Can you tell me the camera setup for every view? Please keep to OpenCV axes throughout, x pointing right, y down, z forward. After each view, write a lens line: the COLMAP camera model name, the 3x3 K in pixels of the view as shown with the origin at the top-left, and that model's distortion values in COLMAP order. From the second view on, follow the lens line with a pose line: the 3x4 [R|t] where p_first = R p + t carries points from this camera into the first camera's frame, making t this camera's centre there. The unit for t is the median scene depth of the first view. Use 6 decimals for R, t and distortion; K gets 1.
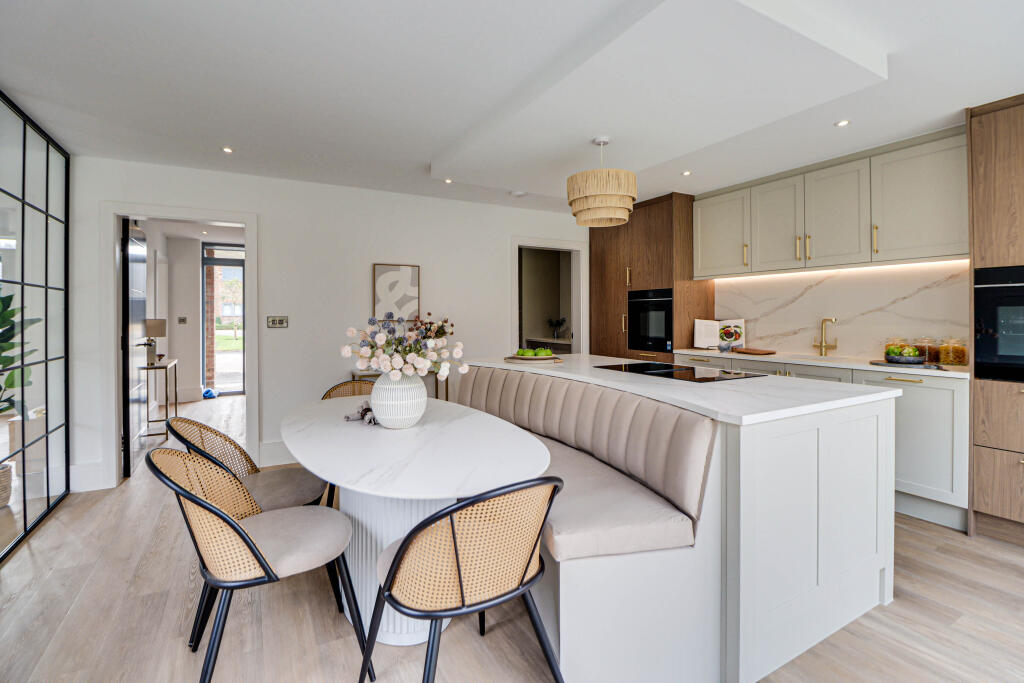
lens RADIAL K [[483.9, 0, 529.8], [0, 483.9, 320.4], [0, 0, 1]] dist [-0.001421, -0.000254]
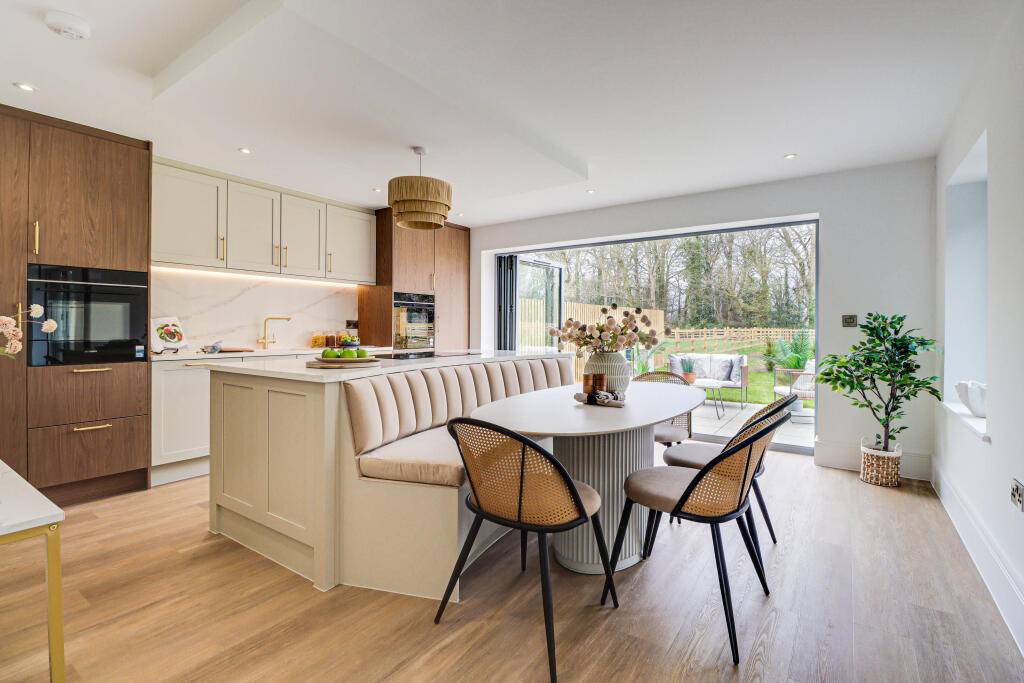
lens RADIAL K [[483.9, 0, 529.8], [0, 483.9, 320.4], [0, 0, 1]] dist [-0.001421, -0.000254]
pose [[-0.436179, 0.010732, 0.899796, -0.631721], [0.001215, 0.999935, -0.011337, 0.015343], [-0.899859, -0.003851, -0.436164, 0.825269]]
